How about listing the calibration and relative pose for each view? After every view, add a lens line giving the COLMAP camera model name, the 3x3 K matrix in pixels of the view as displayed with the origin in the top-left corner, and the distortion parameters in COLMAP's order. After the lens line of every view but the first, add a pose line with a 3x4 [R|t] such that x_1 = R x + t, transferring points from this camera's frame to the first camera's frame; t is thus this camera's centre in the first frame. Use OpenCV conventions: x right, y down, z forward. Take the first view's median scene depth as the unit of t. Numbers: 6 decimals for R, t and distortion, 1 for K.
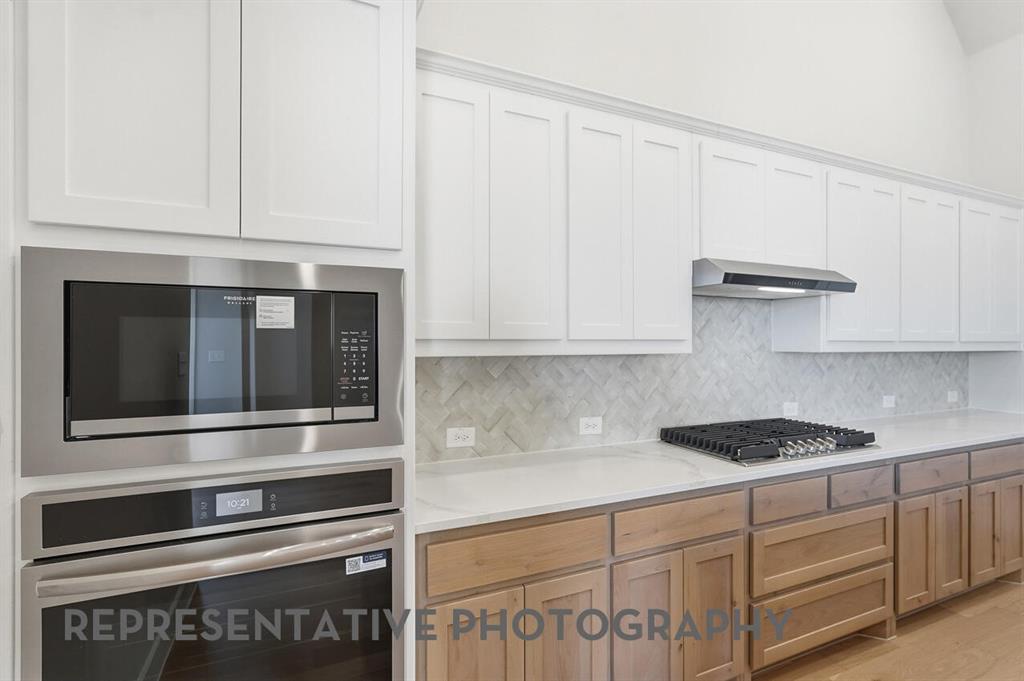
lens RADIAL K [[485.8, 0, 512.0], [0, 485.8, 340.5], [0, 0, 1]] dist [-0.022439, 0.000032]
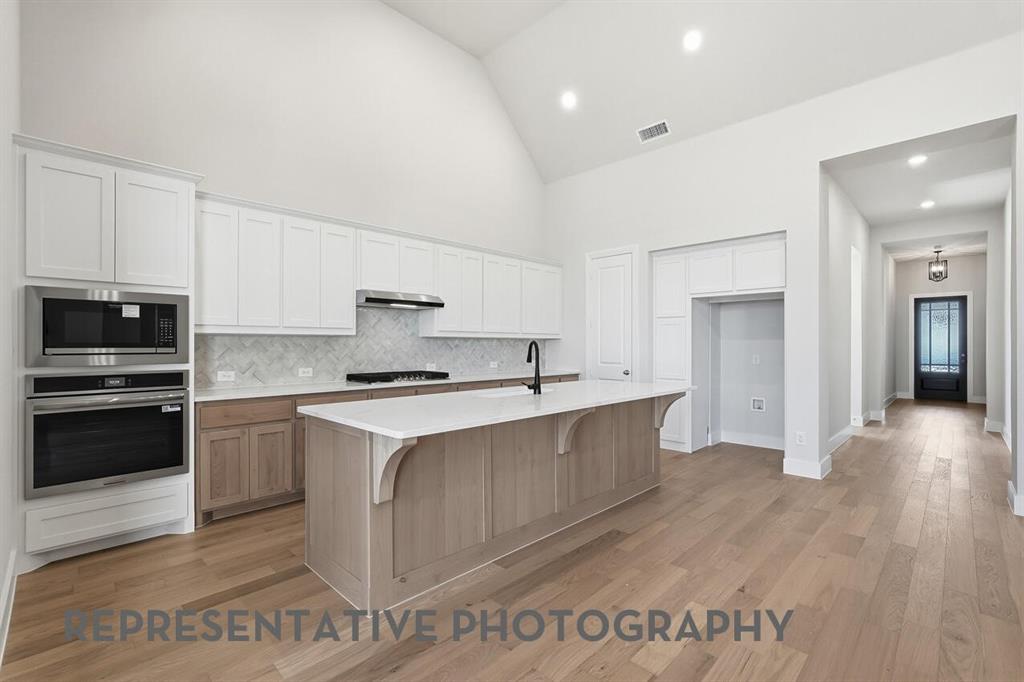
lens RADIAL K [[458.4, 0, 516.0], [0, 458.4, 345.0], [0, 0, 1]] dist [-0.003821, -0.000195]
pose [[0.927669, 0.000784, 0.373403, 0.294809], [-0.004348, 0.999953, 0.008702, 0.052858], [-0.373378, -0.009696, 0.927628, -1.164264]]
